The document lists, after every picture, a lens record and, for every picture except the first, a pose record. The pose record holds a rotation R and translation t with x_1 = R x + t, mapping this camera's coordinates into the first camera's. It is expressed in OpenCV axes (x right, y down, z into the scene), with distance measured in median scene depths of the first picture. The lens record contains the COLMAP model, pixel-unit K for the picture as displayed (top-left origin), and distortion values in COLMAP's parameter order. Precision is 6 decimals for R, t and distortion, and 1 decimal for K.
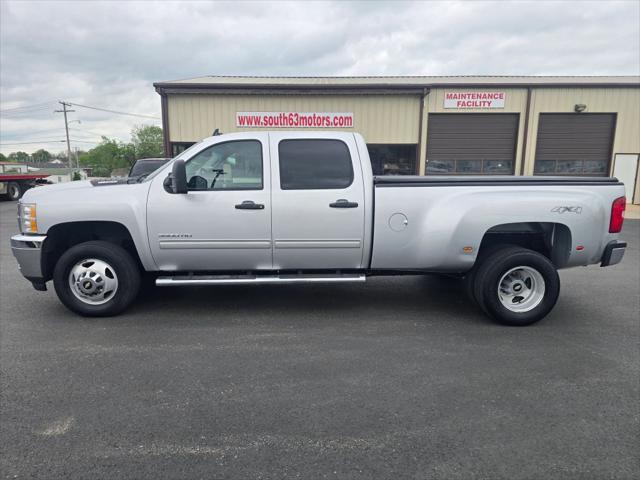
lens RADIAL K [[441.6, 0, 320.0], [0, 441.6, 240.0], [0, 0, 1]] dist [0.070612, -0.060425]
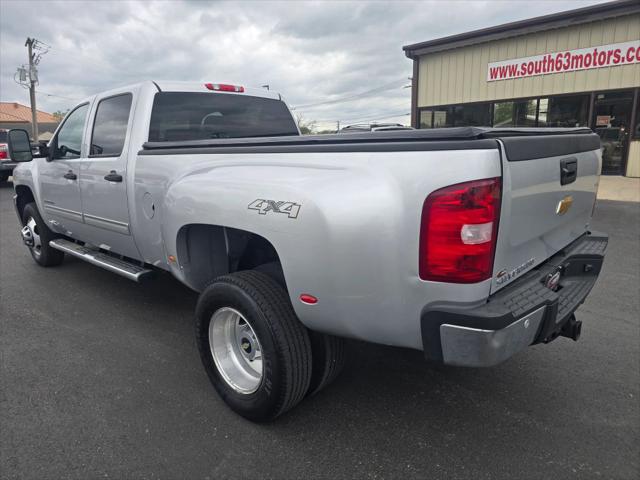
lens RADIAL K [[441.6, 0, 320.0], [0, 441.6, 240.0], [0, 0, 1]] dist [0.070612, -0.060425]
pose [[0.690540, 0.134013, -0.710771, 0.844779], [-0.084723, 0.990907, 0.104520, -0.080214], [0.718315, -0.011957, 0.695615, 0.680156]]
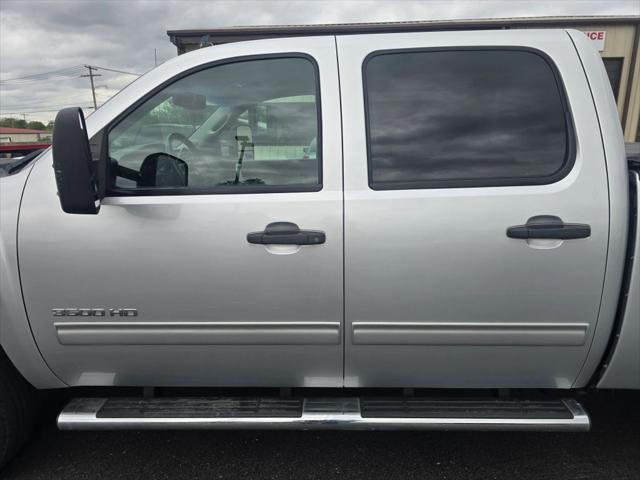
lens RADIAL K [[441.6, 0, 320.0], [0, 441.6, 240.0], [0, 0, 1]] dist [0.070612, -0.060425]
pose [[0.996803, 0.003743, -0.079817, -0.095396], [0.002211, 0.997228, 0.074375, -0.095176], [0.079874, -0.074314, 0.994031, 0.599851]]
